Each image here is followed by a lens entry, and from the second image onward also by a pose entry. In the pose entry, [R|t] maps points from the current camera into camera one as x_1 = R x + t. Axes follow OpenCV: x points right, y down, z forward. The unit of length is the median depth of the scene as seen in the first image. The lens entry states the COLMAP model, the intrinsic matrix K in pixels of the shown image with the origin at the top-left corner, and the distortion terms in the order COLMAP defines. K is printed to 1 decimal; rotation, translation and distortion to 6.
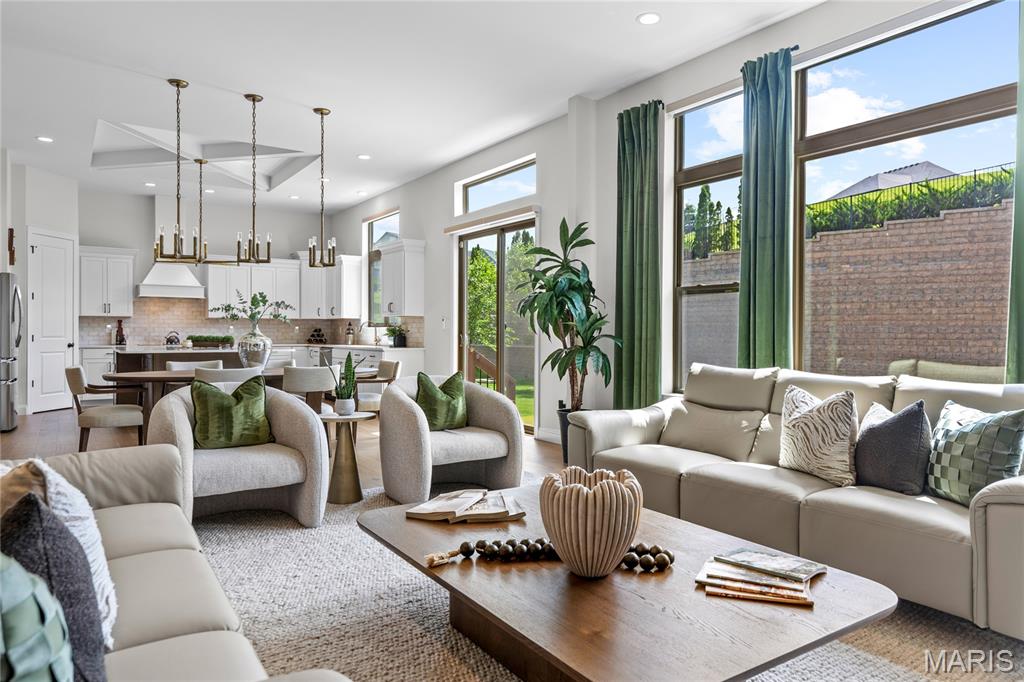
lens RADIAL K [[645.7, 0, 516.0], [0, 645.7, 336.3], [0, 0, 1]] dist [0.004576, -0.000071]
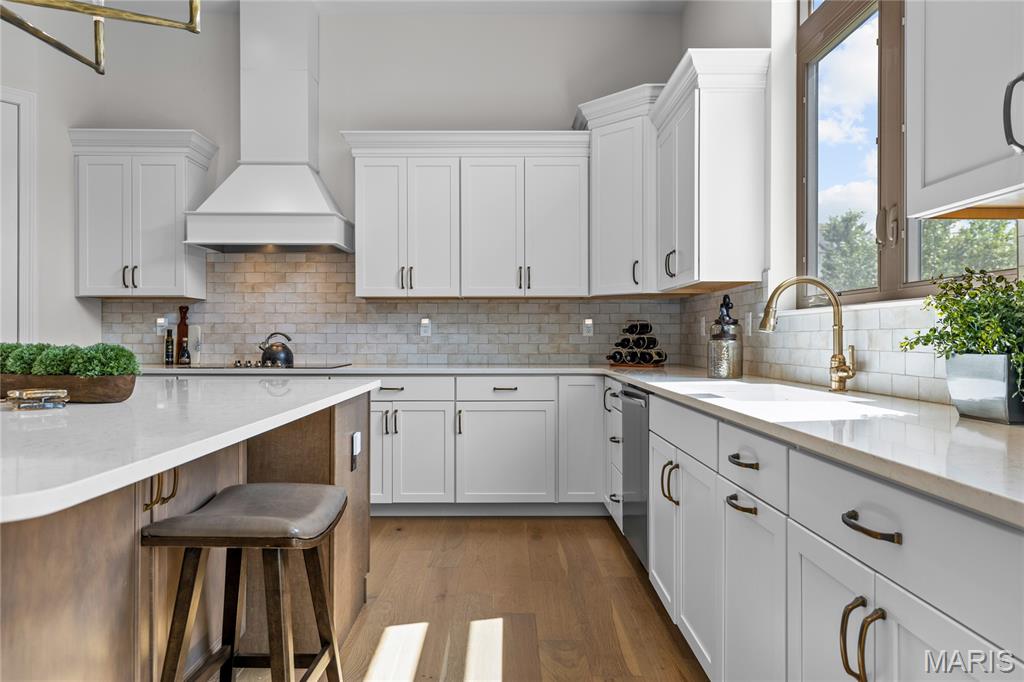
lens RADIAL K [[669.9, 0, 507.6], [0, 669.9, 337.5], [0, 0, 1]] dist [0.004821, -0.007165]
pose [[0.825048, -0.003180, -0.565053, -0.177591], [-0.001203, 0.999972, -0.007384, -0.001507], [0.565061, 0.006772, 0.825021, 0.733162]]
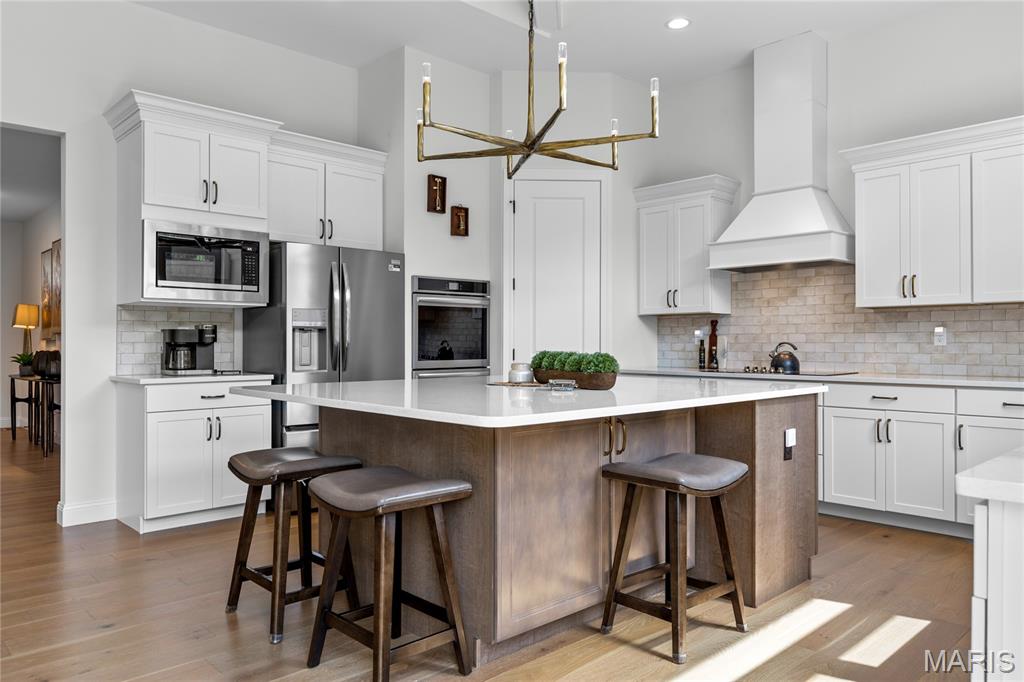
lens RADIAL K [[701.3, 0, 530.8], [0, 701.3, 341.4], [0, 0, 1]] dist [0.010640, -0.011676]
pose [[0.167381, -0.006847, -0.985868, -0.082926], [-0.005684, 0.999953, -0.007909, -0.003221], [0.985876, 0.006927, 0.167334, 0.741442]]
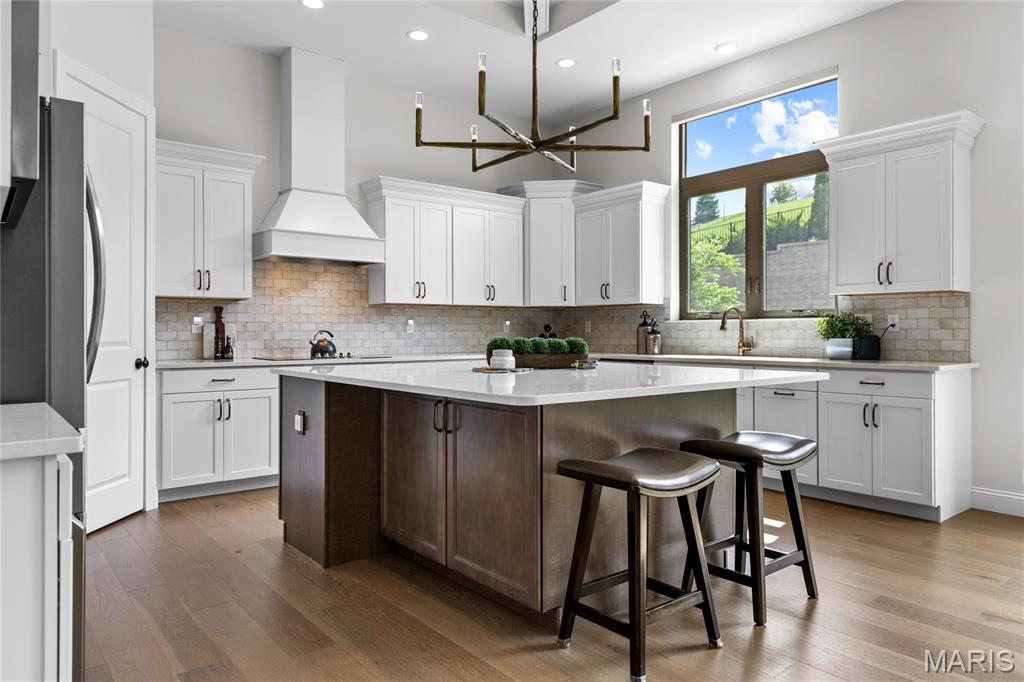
lens RADIAL K [[669.9, 0, 523.3], [0, 669.9, 327.6], [0, 0, 1]] dist [0.004821, -0.007165]
pose [[0.996685, -0.005614, 0.081164, -0.417922], [0.006720, 0.999888, -0.013361, -0.001812], [-0.081080, 0.013863, 0.996611, 0.478774]]
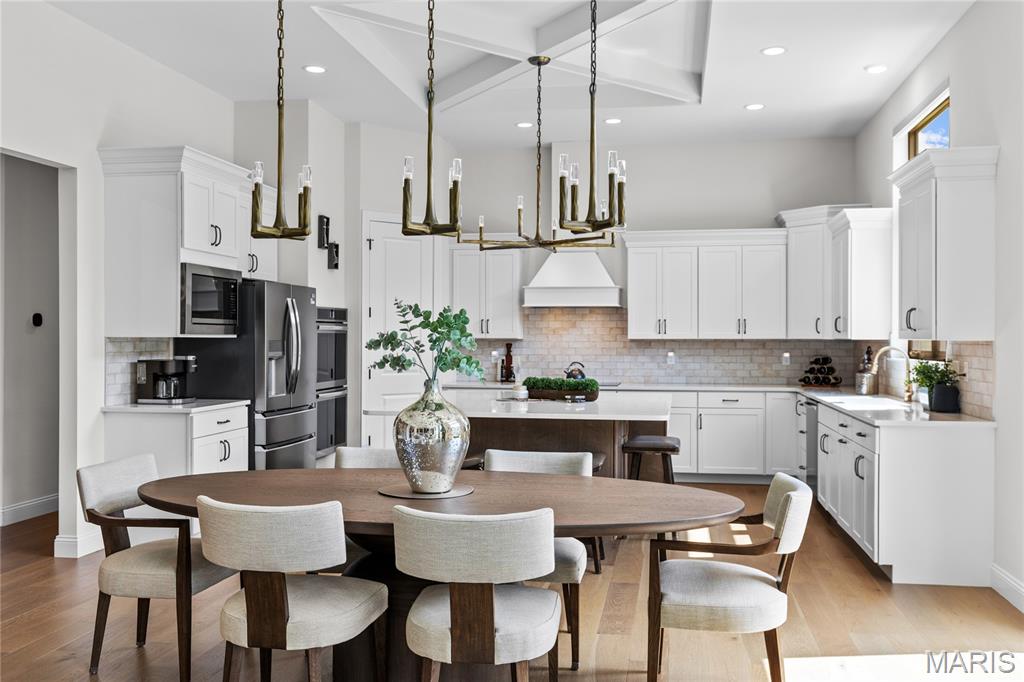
lens RADIAL K [[892.5, 0, 528.6], [0, 892.5, 332.7], [0, 0, 1]] dist [0.000325, 0.014244]
pose [[0.720559, -0.006912, -0.693359, 0.022714], [-0.004045, 0.999891, -0.014171, -0.022912], [0.693381, 0.013016, 0.720453, 0.357631]]
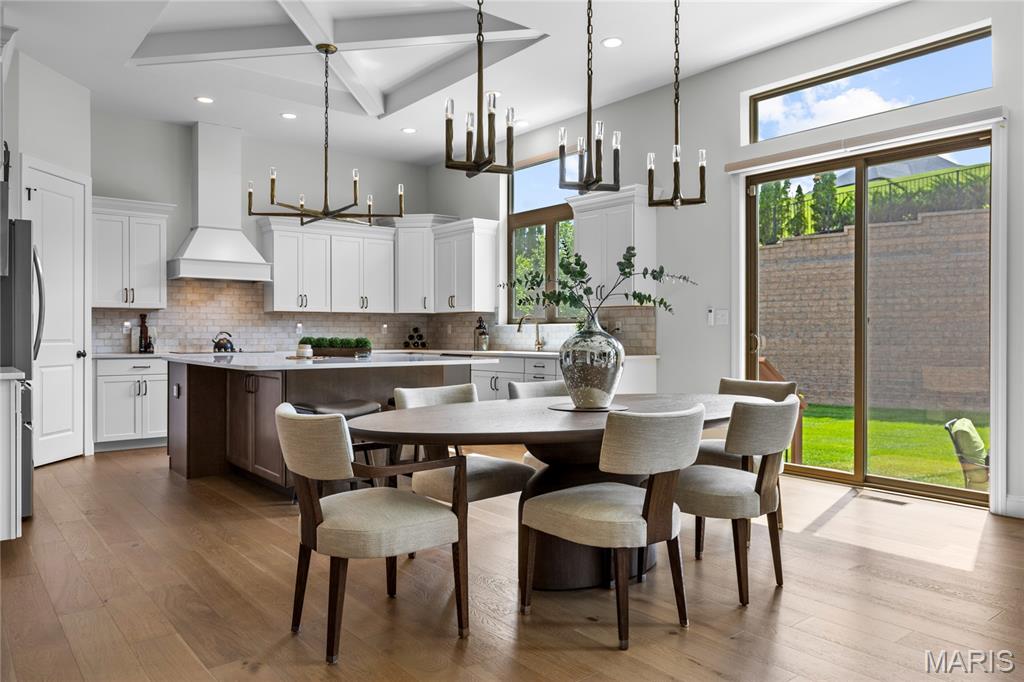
lens RADIAL K [[701.3, 0, 516.5], [0, 701.3, 332.3], [0, 0, 1]] dist [0.010640, -0.011676]
pose [[0.997170, -0.004038, 0.075066, -0.285517], [0.004631, 0.999959, -0.007737, -0.000121], [-0.075031, 0.008062, 0.997149, 0.265131]]
